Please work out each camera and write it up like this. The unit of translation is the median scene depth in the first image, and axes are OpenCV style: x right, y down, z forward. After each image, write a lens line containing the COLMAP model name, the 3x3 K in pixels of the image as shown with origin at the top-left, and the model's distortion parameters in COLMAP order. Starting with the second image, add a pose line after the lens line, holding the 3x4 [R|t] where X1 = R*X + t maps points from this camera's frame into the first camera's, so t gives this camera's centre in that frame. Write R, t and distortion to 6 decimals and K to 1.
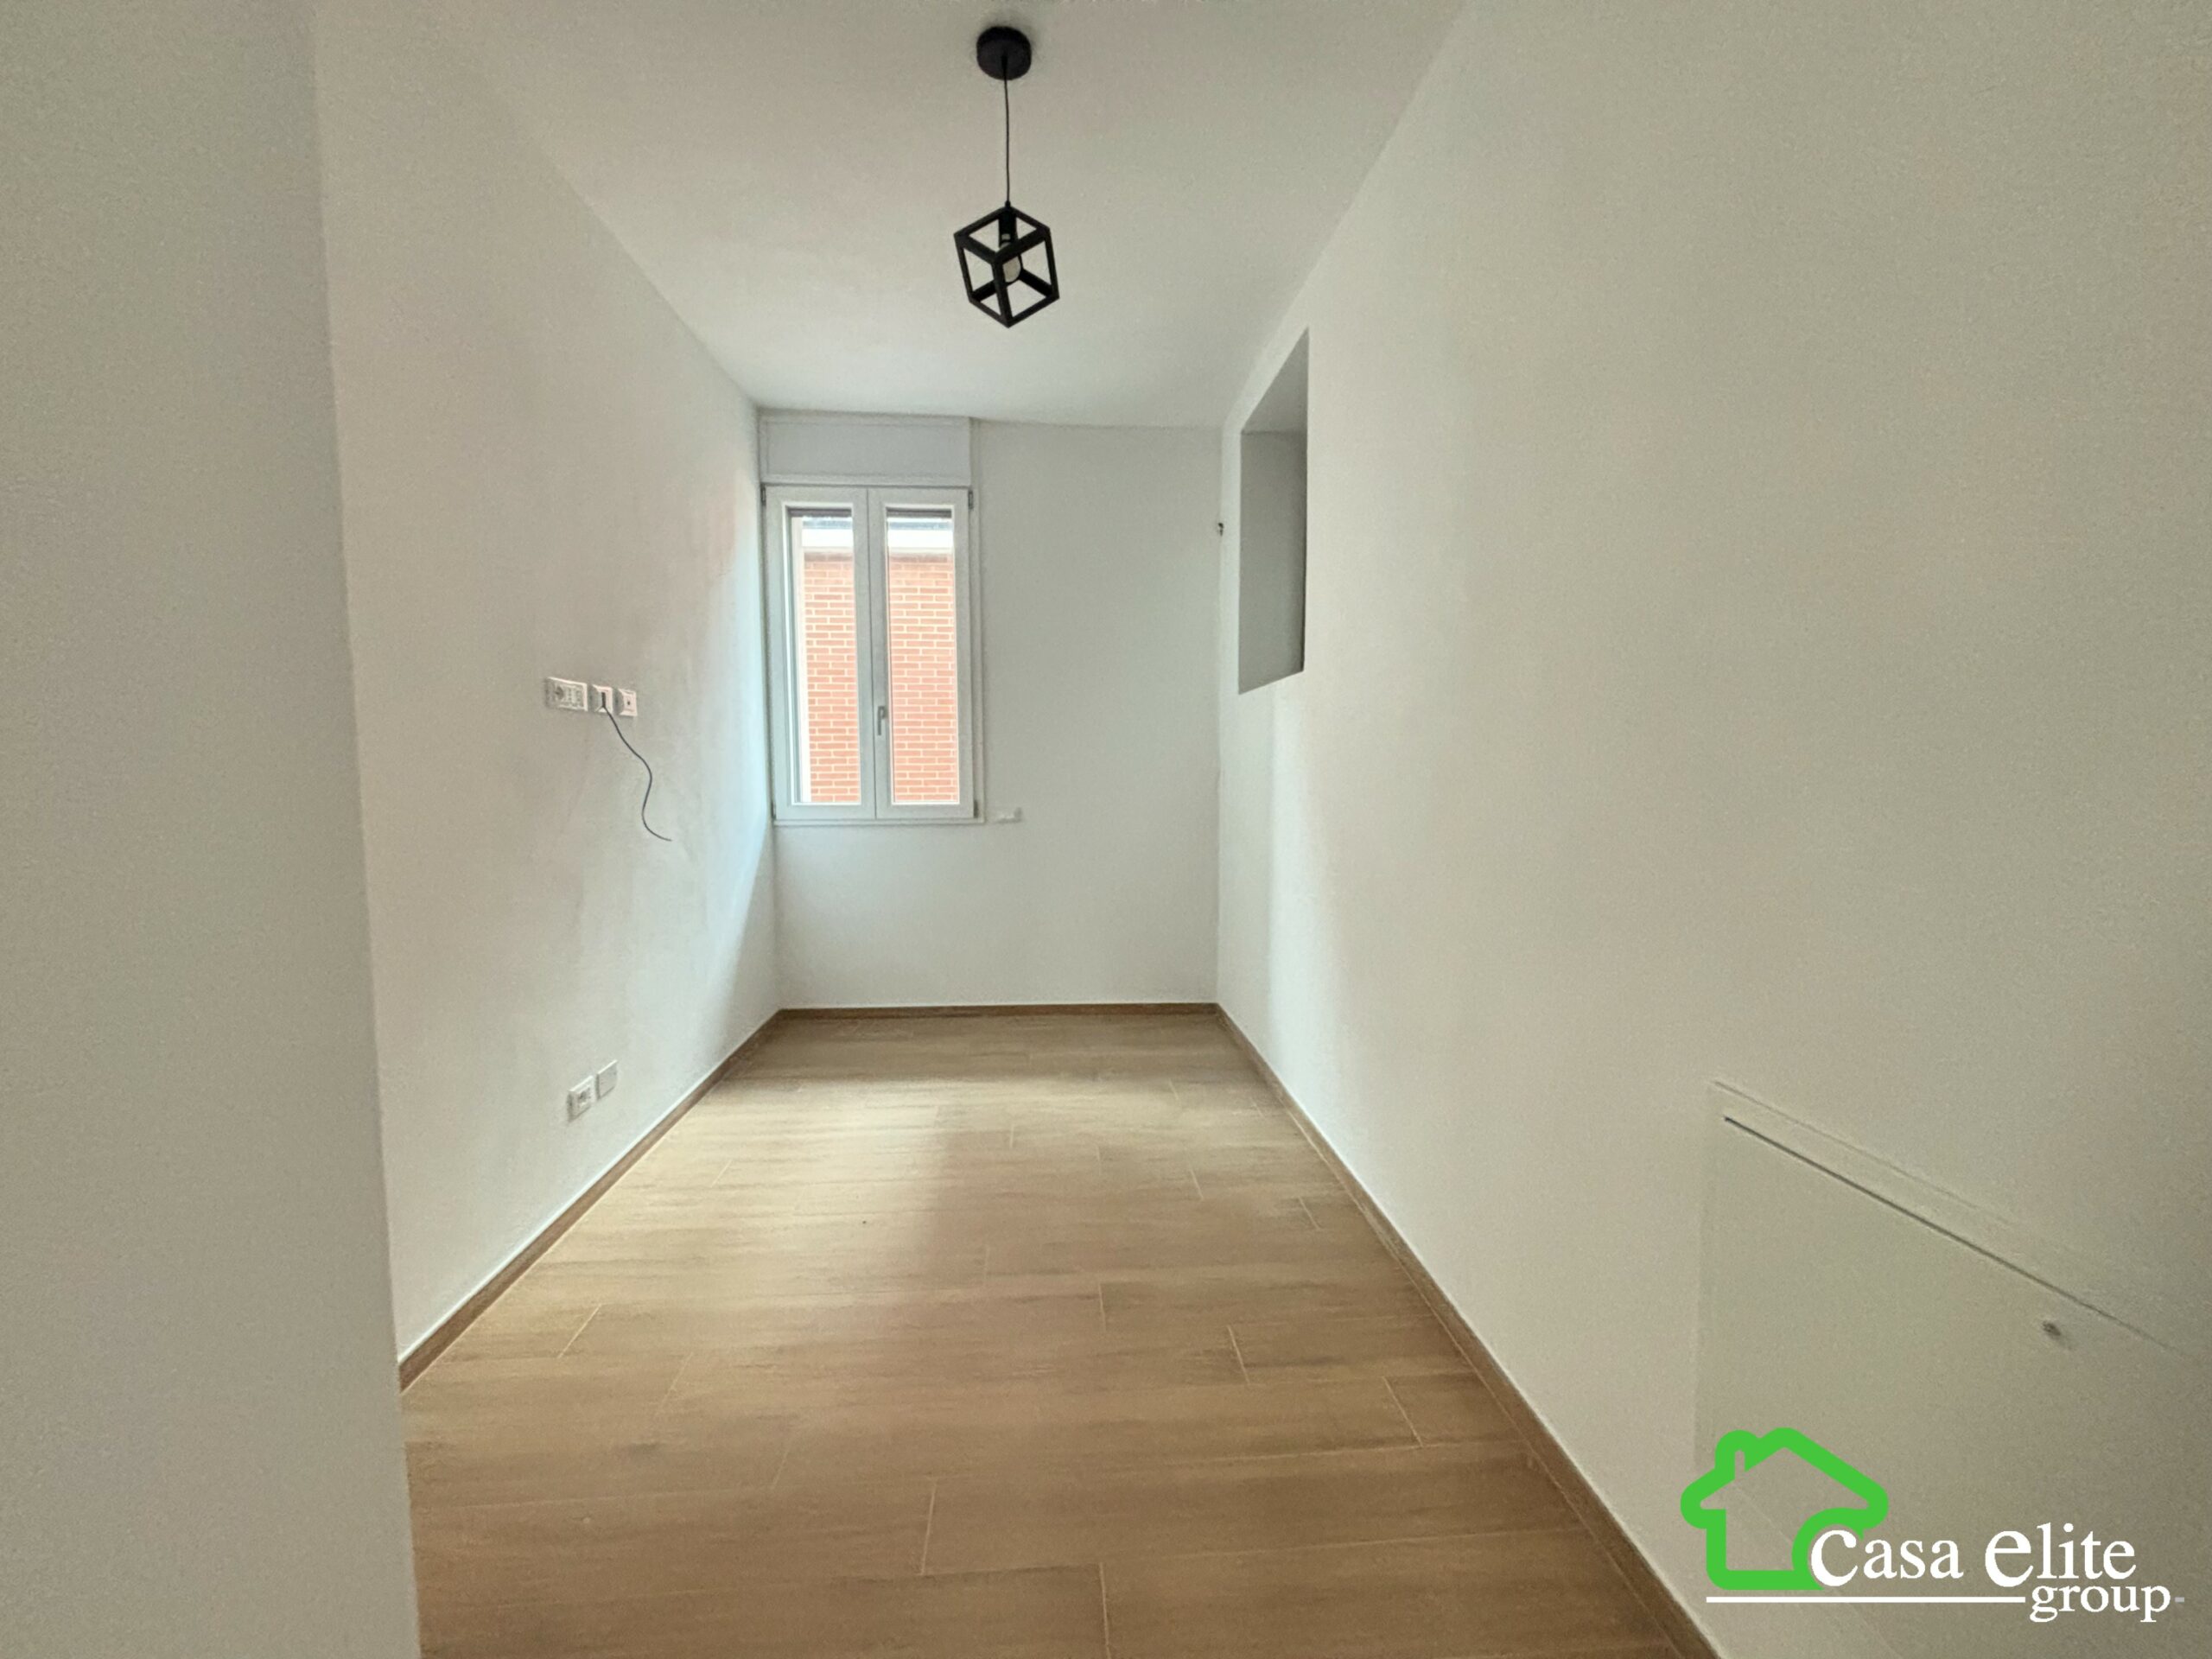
lens RADIAL K [[891.1, 0, 1097.5], [0, 891.1, 842.6], [0, 0, 1]] dist [0.001509, 0.000272]
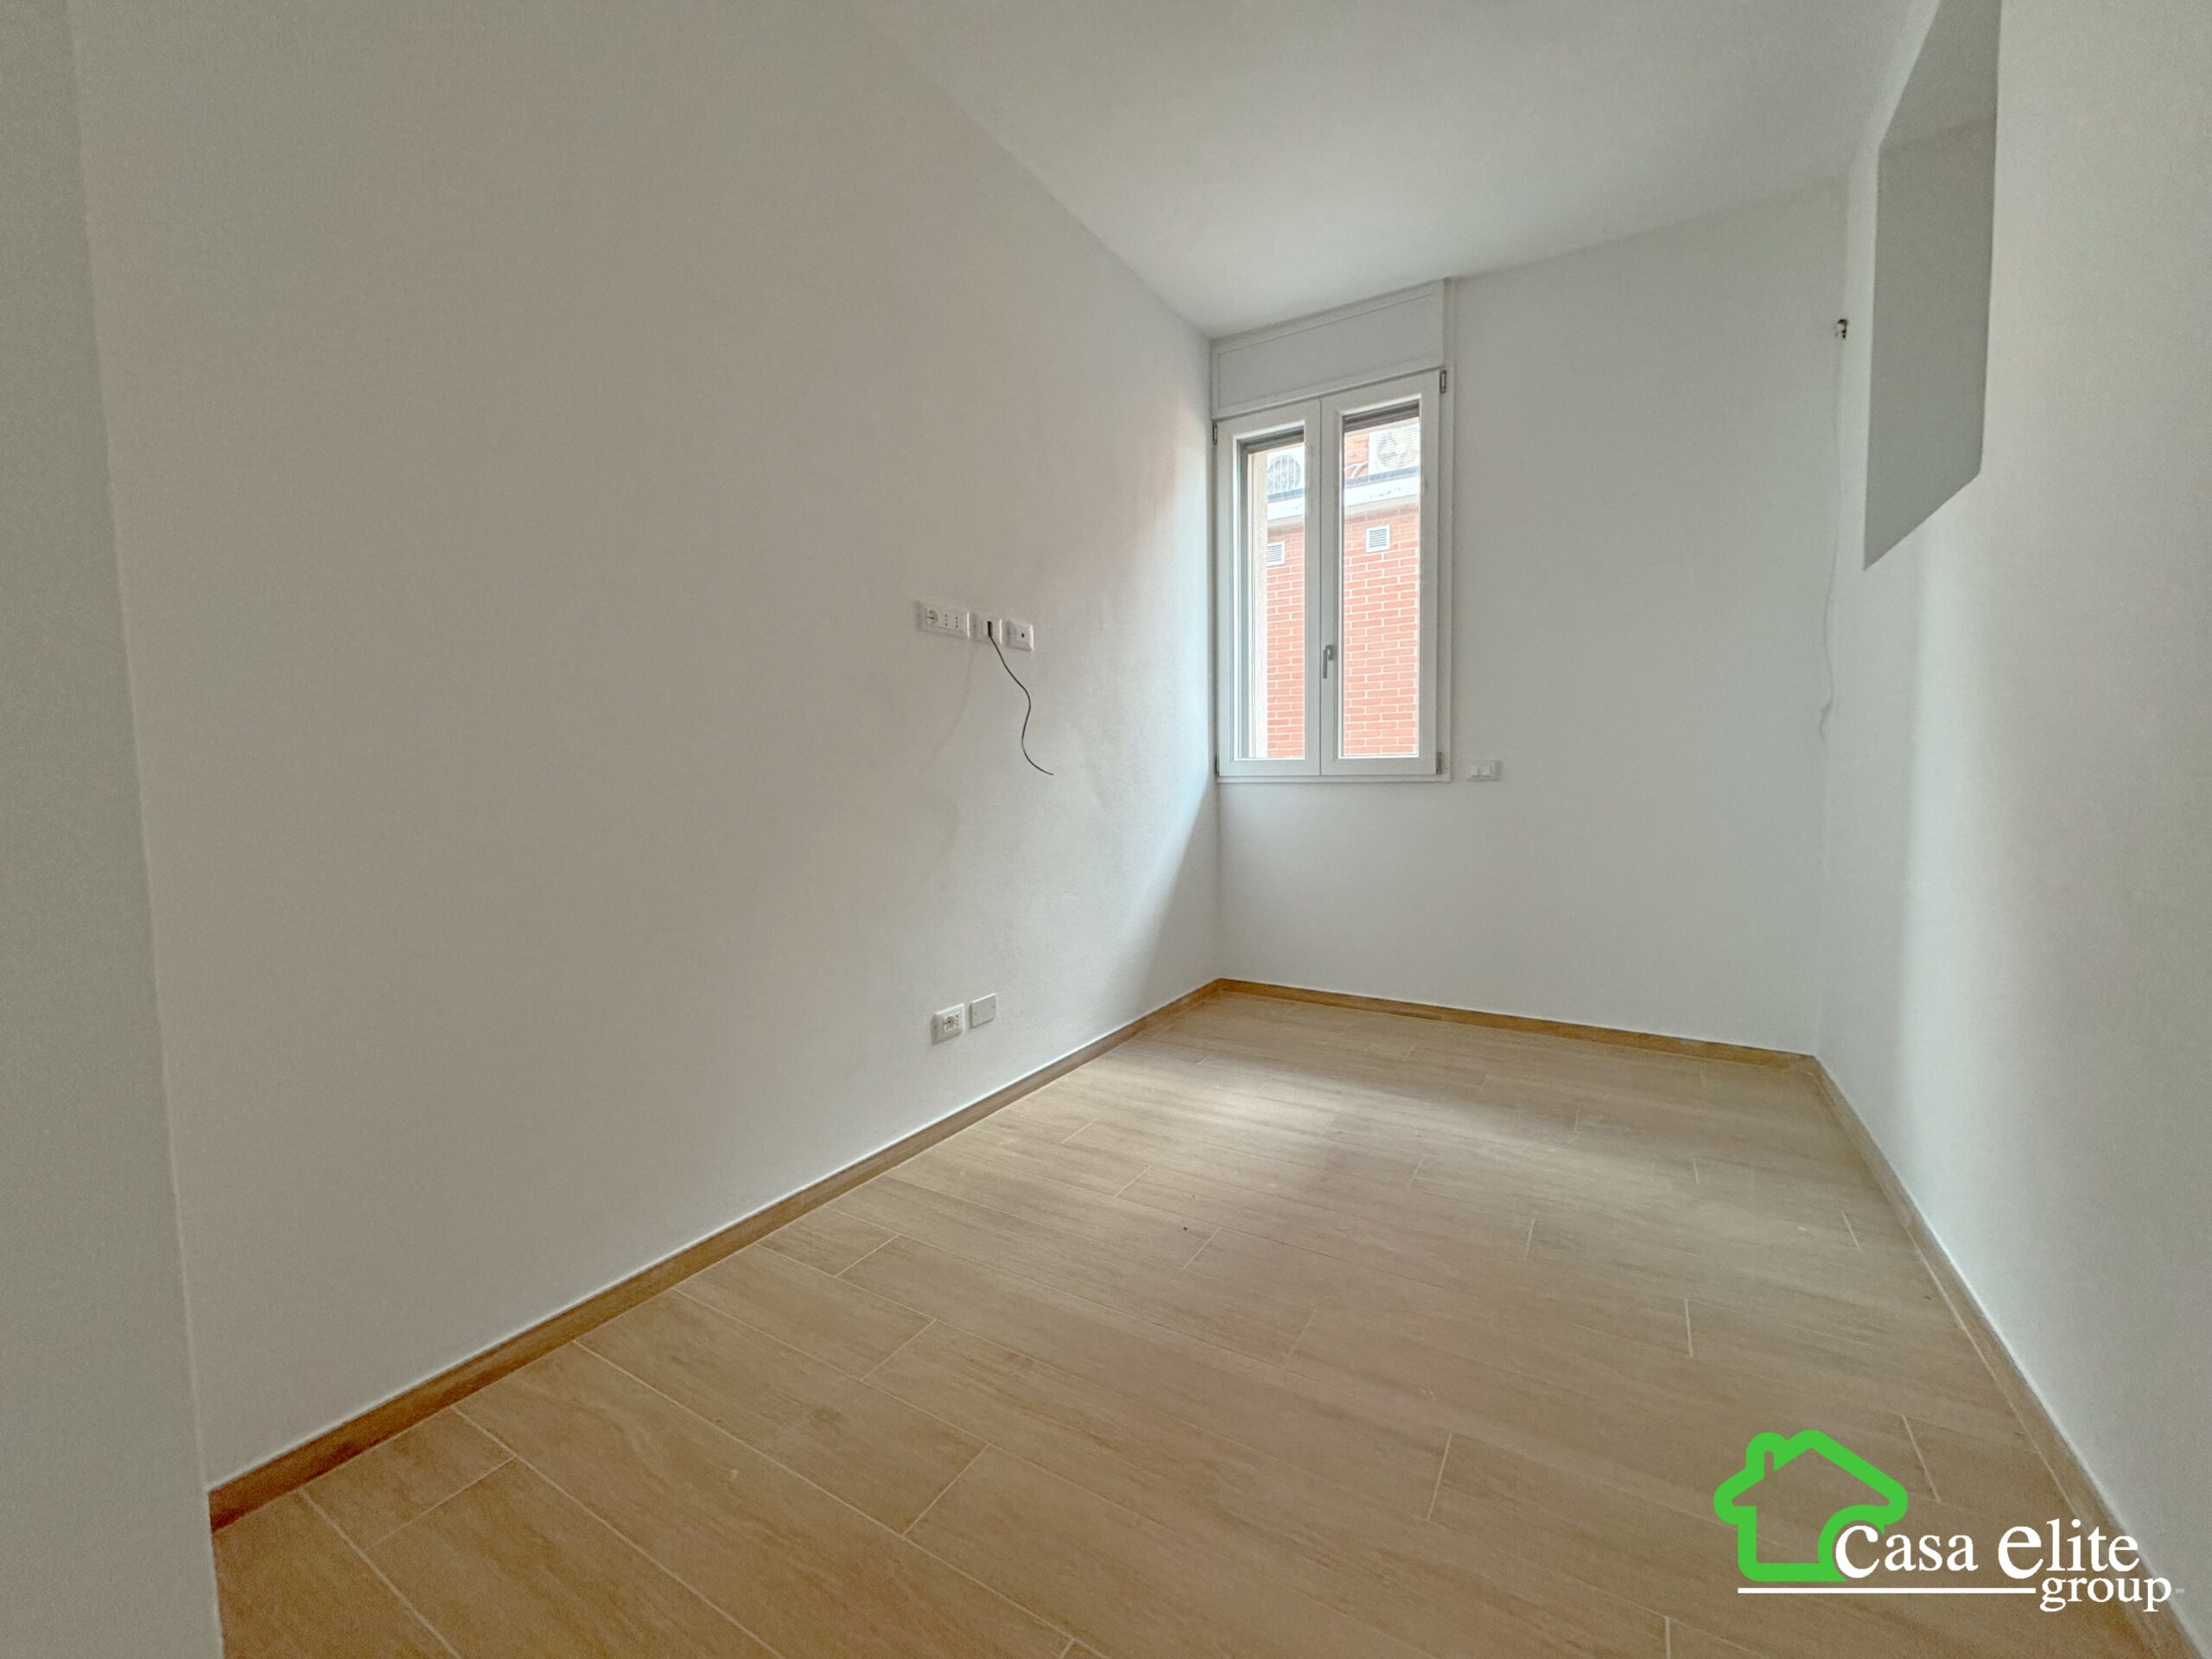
lens RADIAL K [[876.1, 0, 1106.8], [0, 876.1, 829.8], [0, 0, 1]] dist [-0.001250, 0.000121]
pose [[0.818657, 0.032254, -0.573376, 0.090632], [-0.041350, 0.999141, -0.002834, 0.046047], [0.572792, 0.026029, 0.819287, 0.206241]]
